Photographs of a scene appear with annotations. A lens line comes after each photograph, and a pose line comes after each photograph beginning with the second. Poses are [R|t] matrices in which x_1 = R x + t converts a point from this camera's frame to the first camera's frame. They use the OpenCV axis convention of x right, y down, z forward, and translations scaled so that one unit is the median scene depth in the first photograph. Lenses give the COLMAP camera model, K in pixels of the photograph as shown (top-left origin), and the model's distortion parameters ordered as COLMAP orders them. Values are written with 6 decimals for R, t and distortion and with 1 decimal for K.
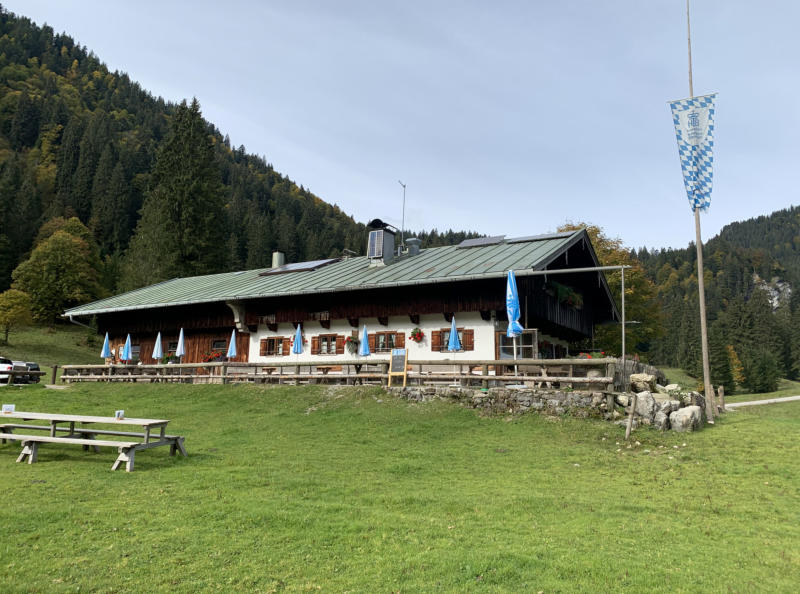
lens RADIAL K [[596.5, 0, 400.0], [0, 596.5, 297.0], [0, 0, 1]] dist [0.002842, -0.000247]
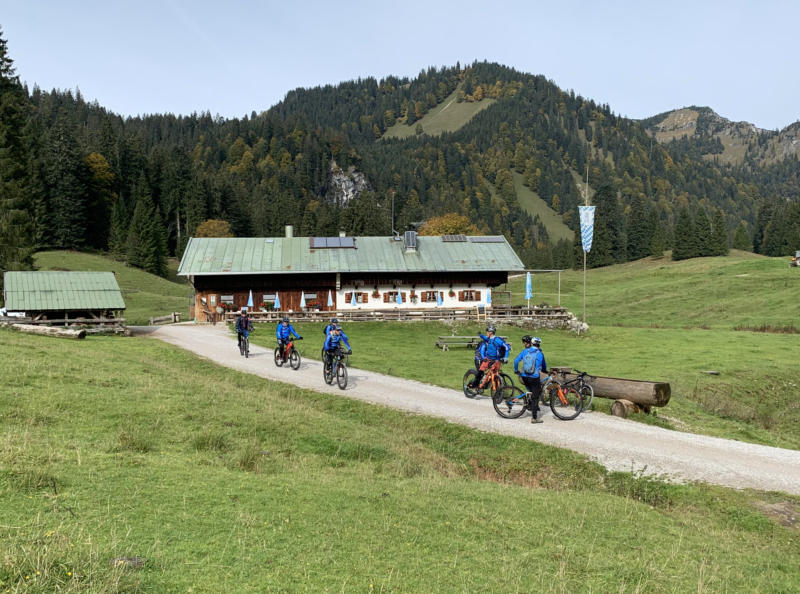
lens RADIAL K [[845.6, 0, 424.7], [0, 845.6, 297.9], [0, 0, 1]] dist [0.008504, -0.014547]
pose [[0.770523, -0.027832, 0.636804, -0.098400], [-0.074752, 0.988207, 0.133639, -0.015615], [-0.633013, -0.150575, 0.759356, -0.058362]]
